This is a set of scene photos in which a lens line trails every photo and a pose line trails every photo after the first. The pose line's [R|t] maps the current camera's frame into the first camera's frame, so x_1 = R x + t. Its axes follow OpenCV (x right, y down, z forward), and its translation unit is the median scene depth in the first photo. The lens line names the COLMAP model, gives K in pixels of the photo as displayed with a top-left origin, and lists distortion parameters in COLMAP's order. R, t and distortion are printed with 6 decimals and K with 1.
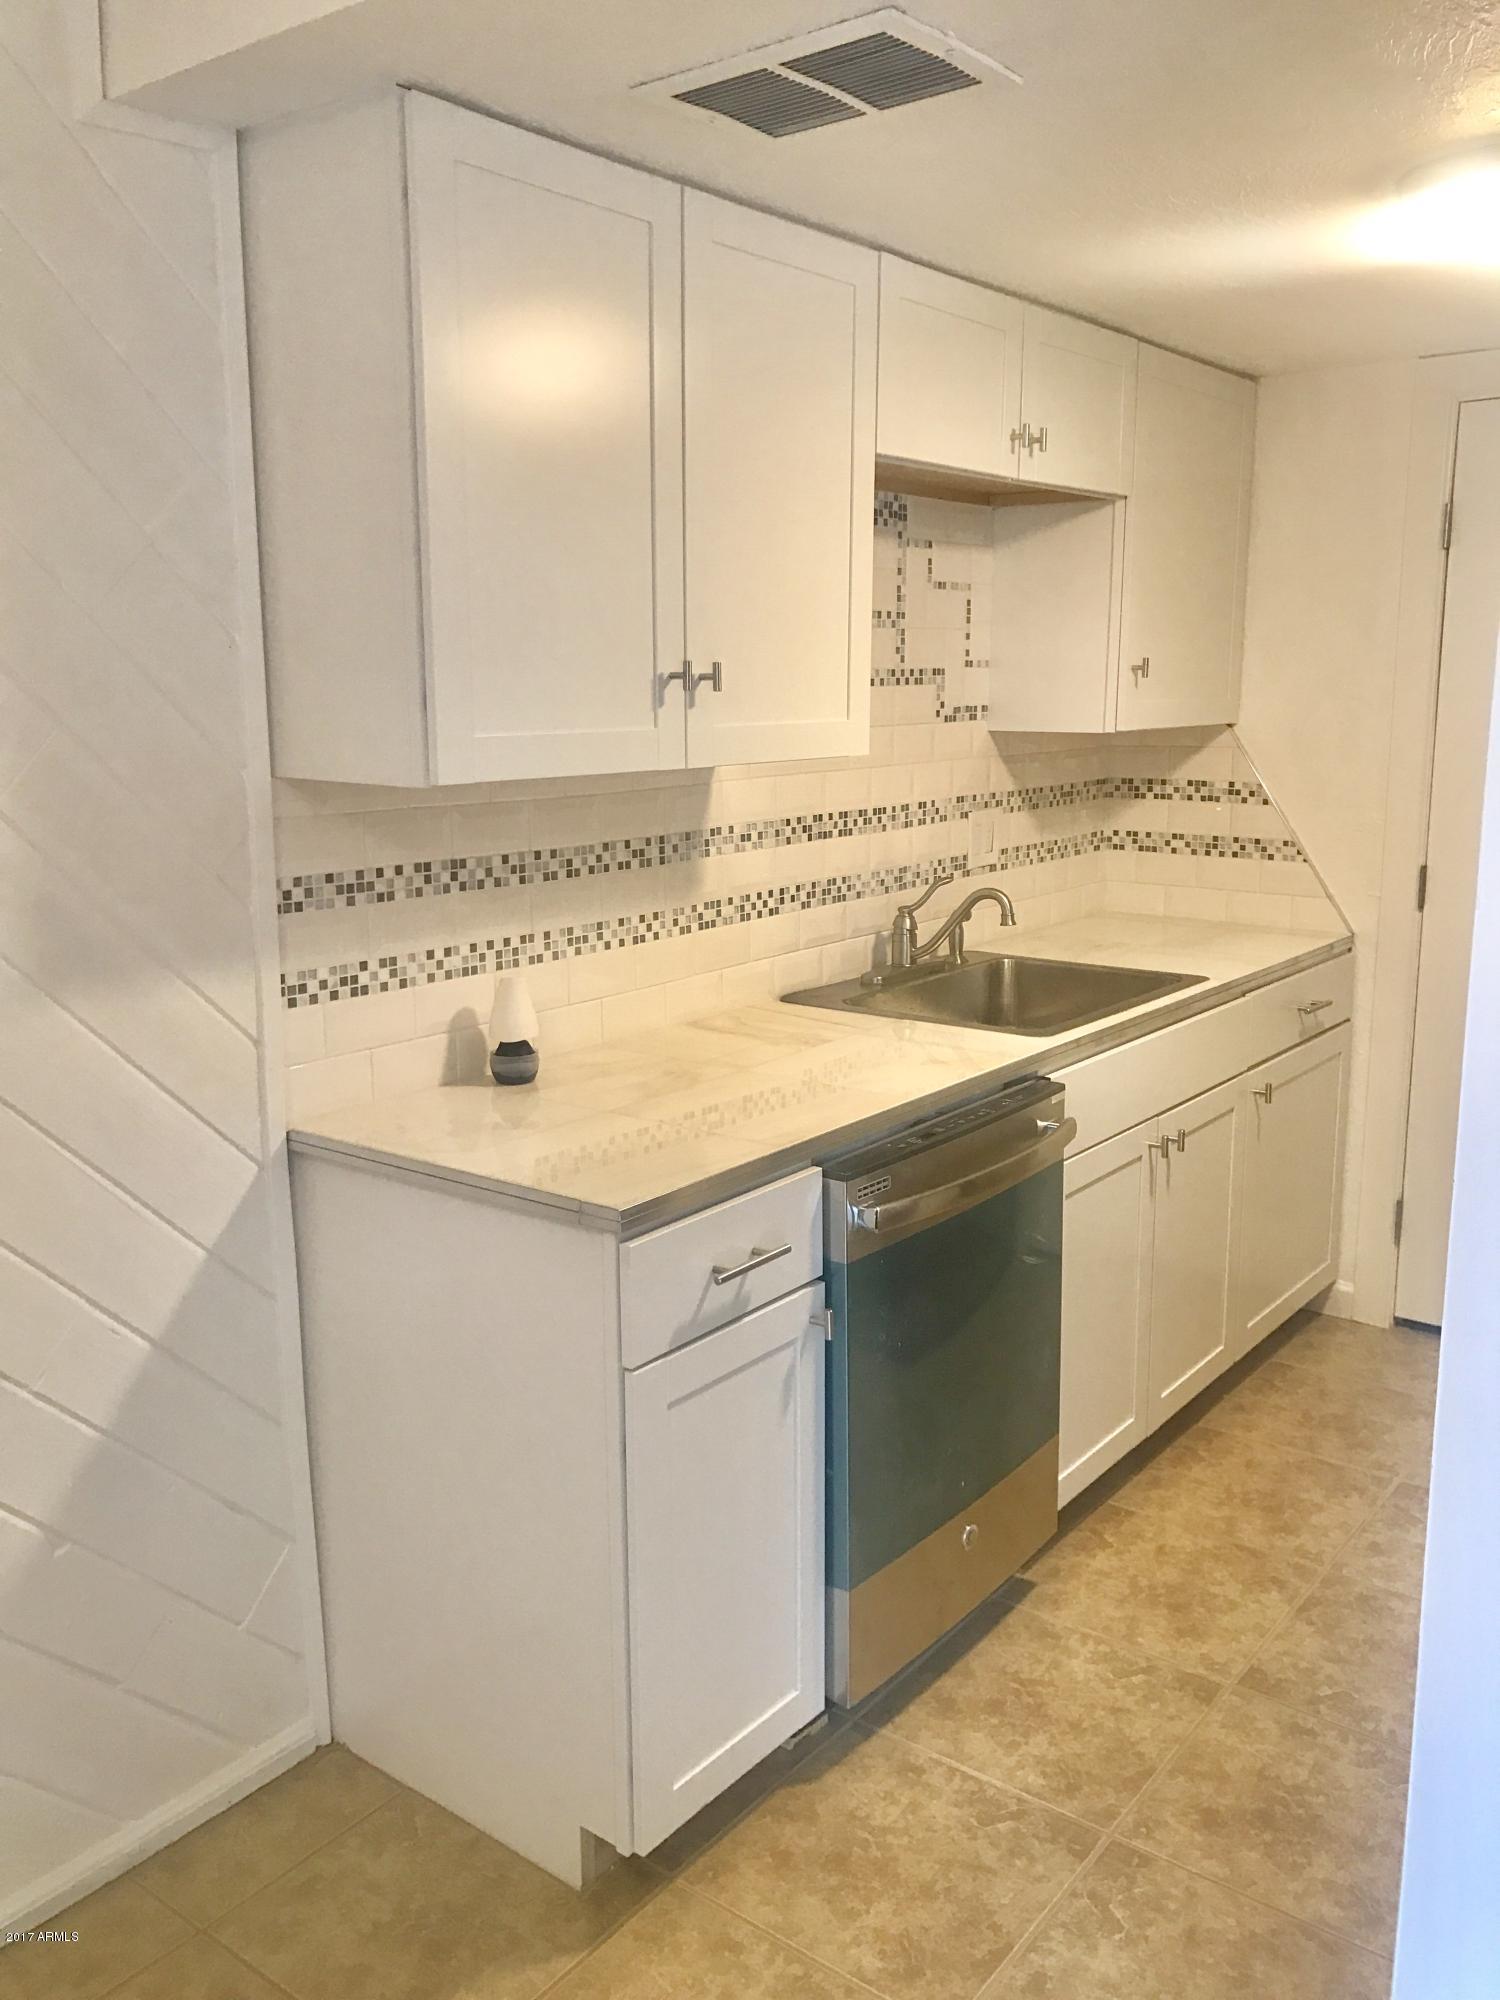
lens RADIAL K [[1589.5, 0, 750.5], [0, 1589.5, 1039.0], [0, 0, 1]] dist [0.016493, -0.007880]
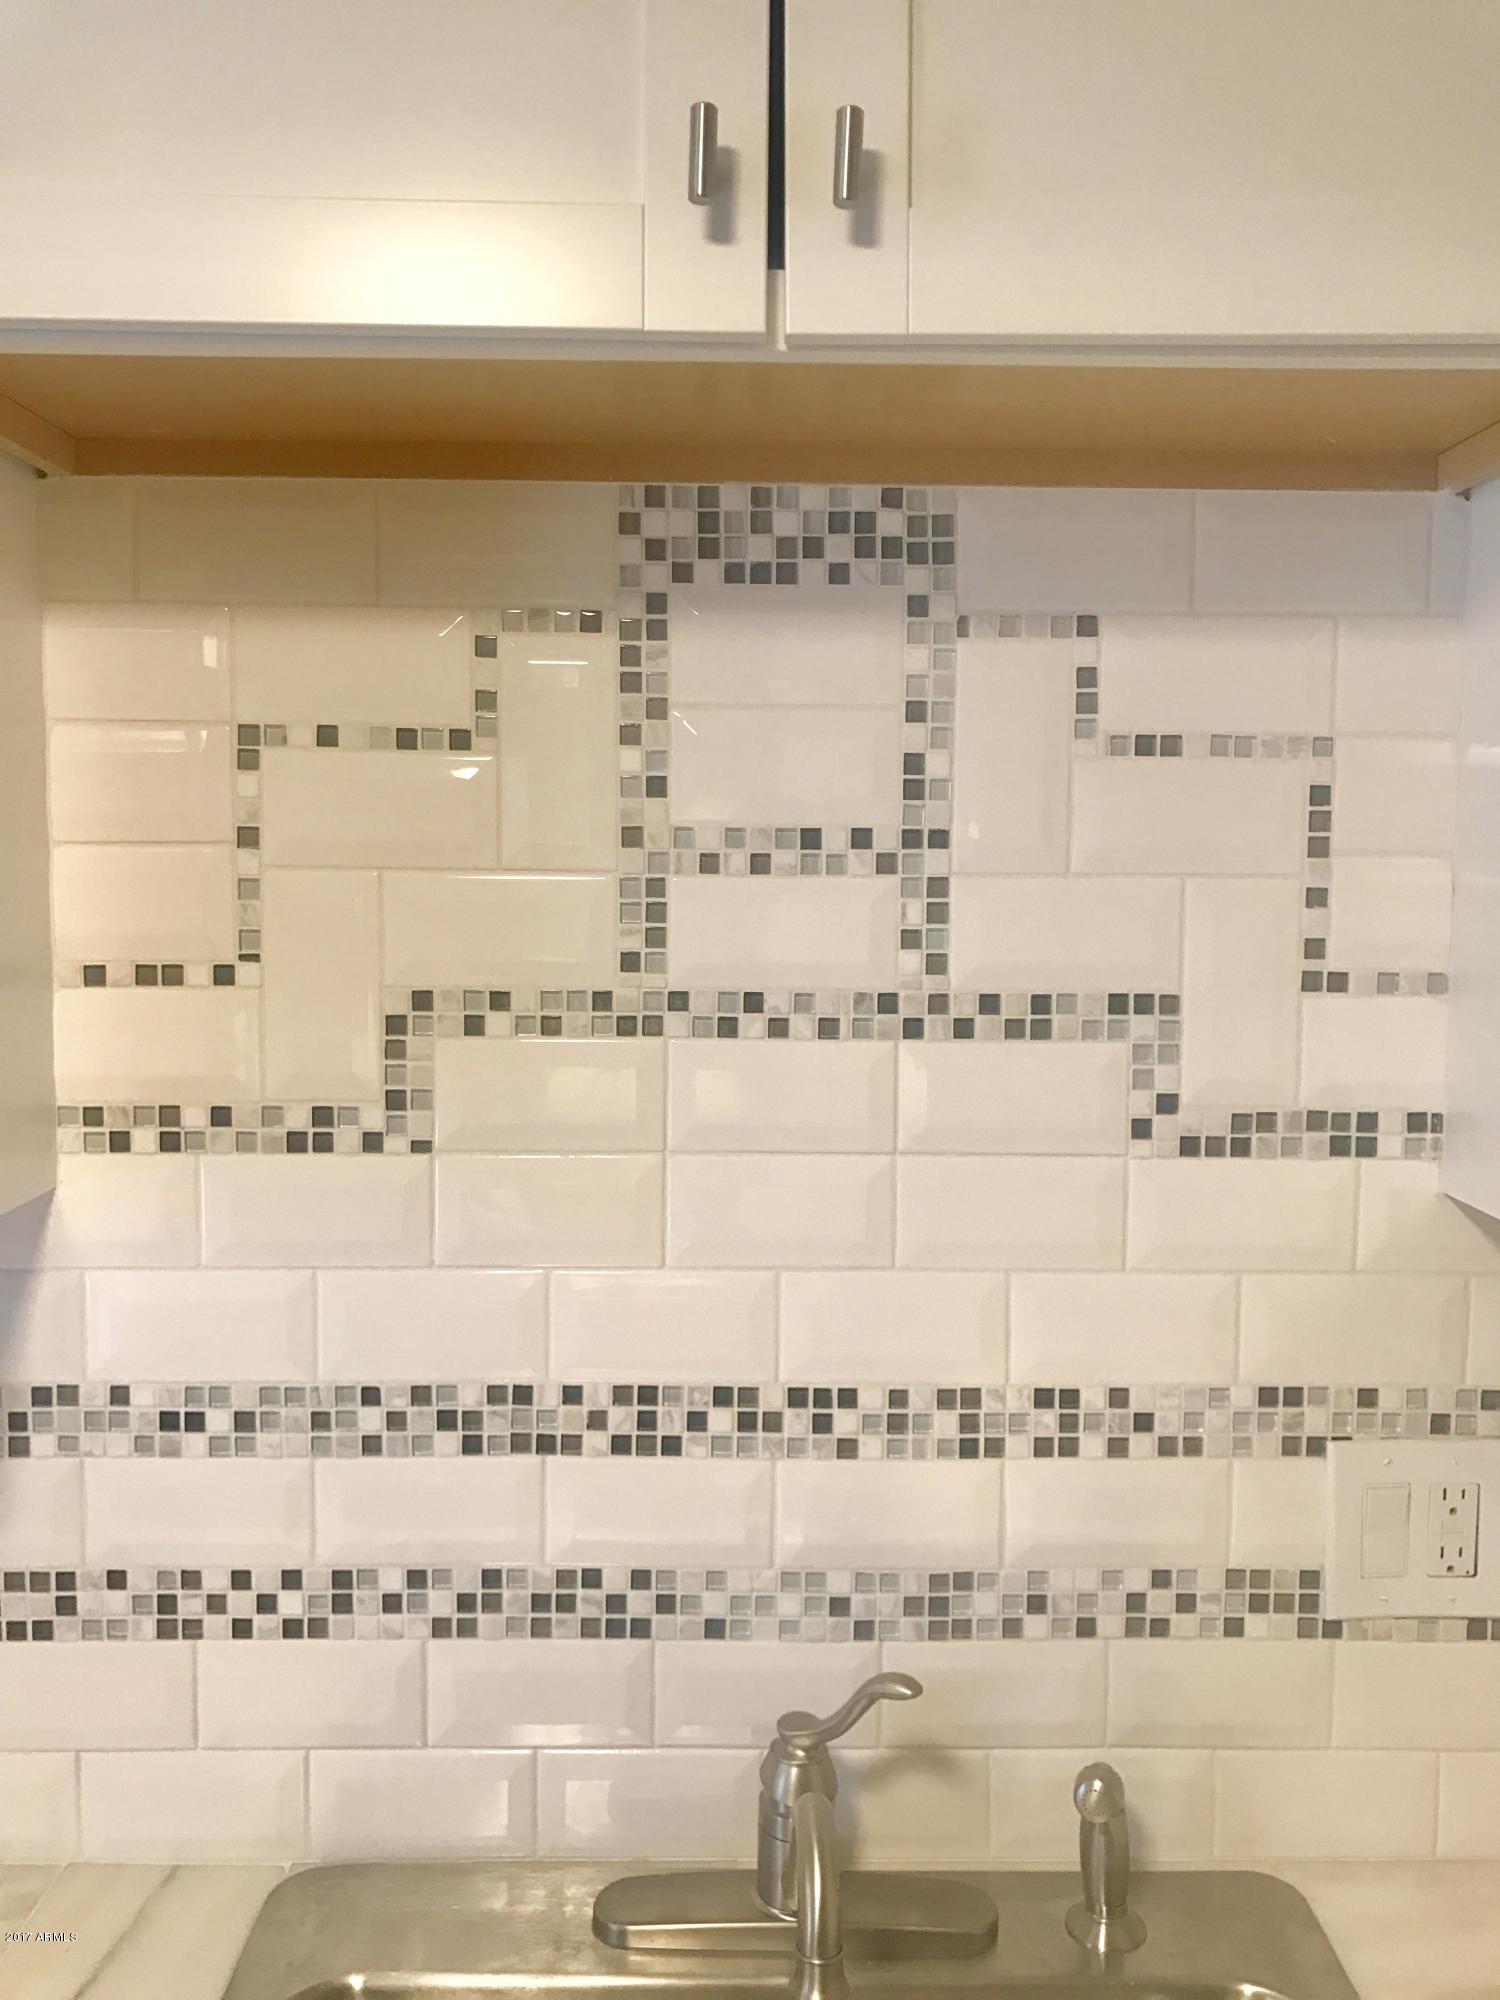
lens RADIAL K [[1589.5, 0, 746.7], [0, 1589.5, 1016.2], [0, 0, 1]] dist [0.016493, -0.007880]
pose [[0.634251, 0.067922, -0.770138, 0.331883], [-0.187506, 0.979907, -0.067999, -0.200097], [0.750045, 0.187534, 0.634243, 0.768437]]
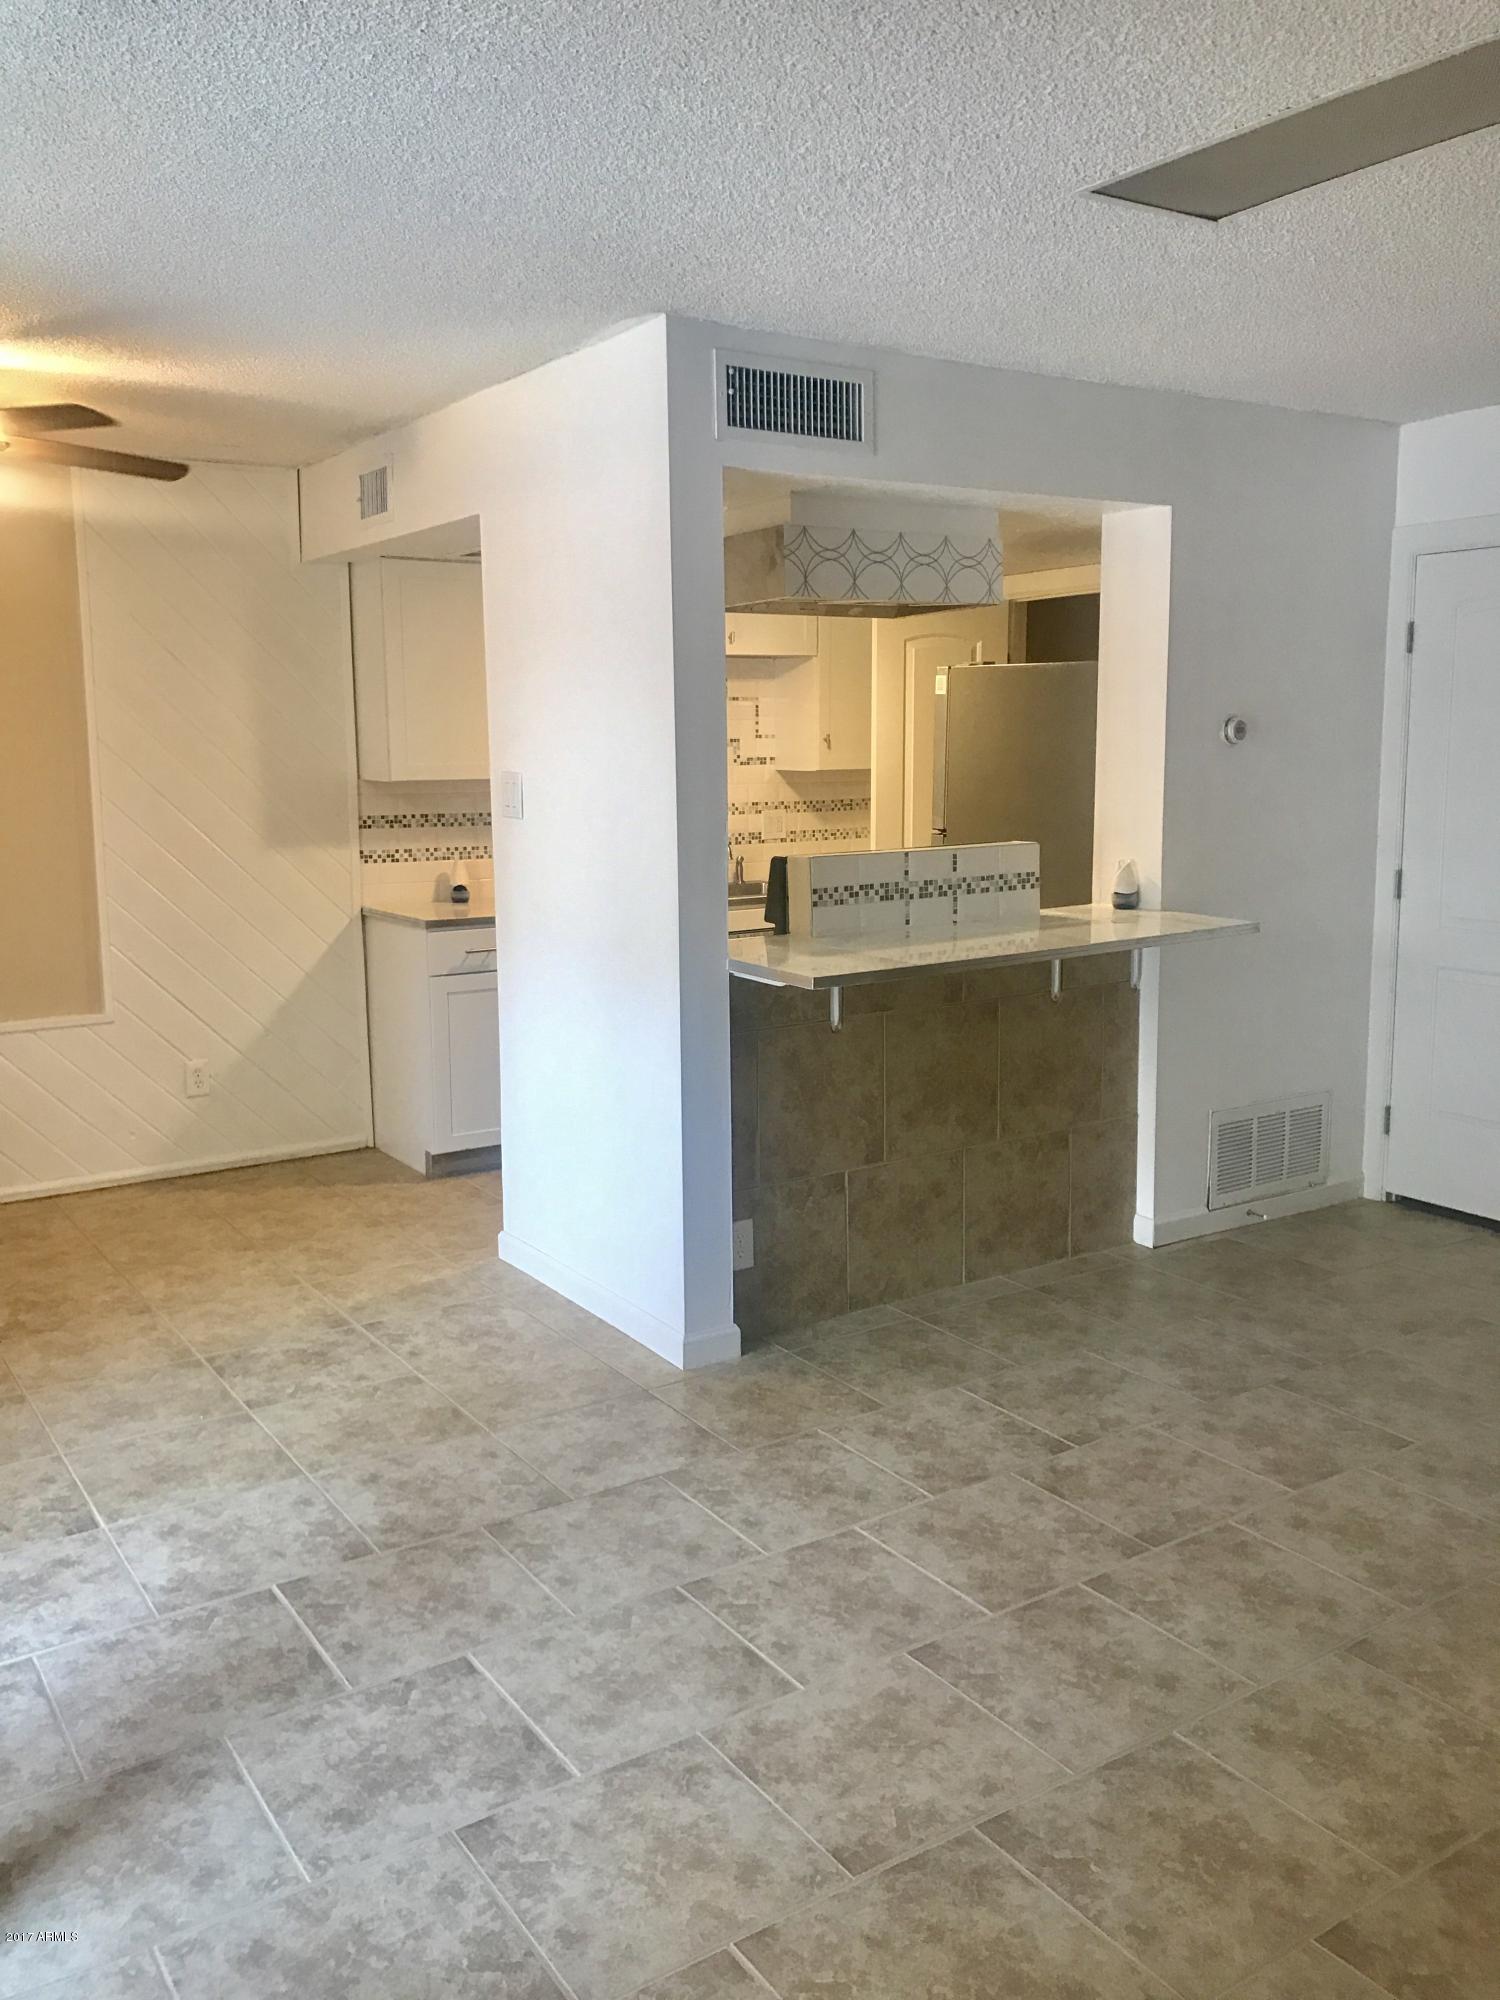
lens RADIAL K [[1589.5, 0, 754.1], [0, 1589.5, 994.5], [0, 0, 1]] dist [0.016493, -0.007880]
pose [[0.962226, 0.053640, -0.266916, 0.732928], [-0.067212, 0.996856, -0.041969, 0.183836], [0.263825, 0.058324, 0.962806, -0.970322]]
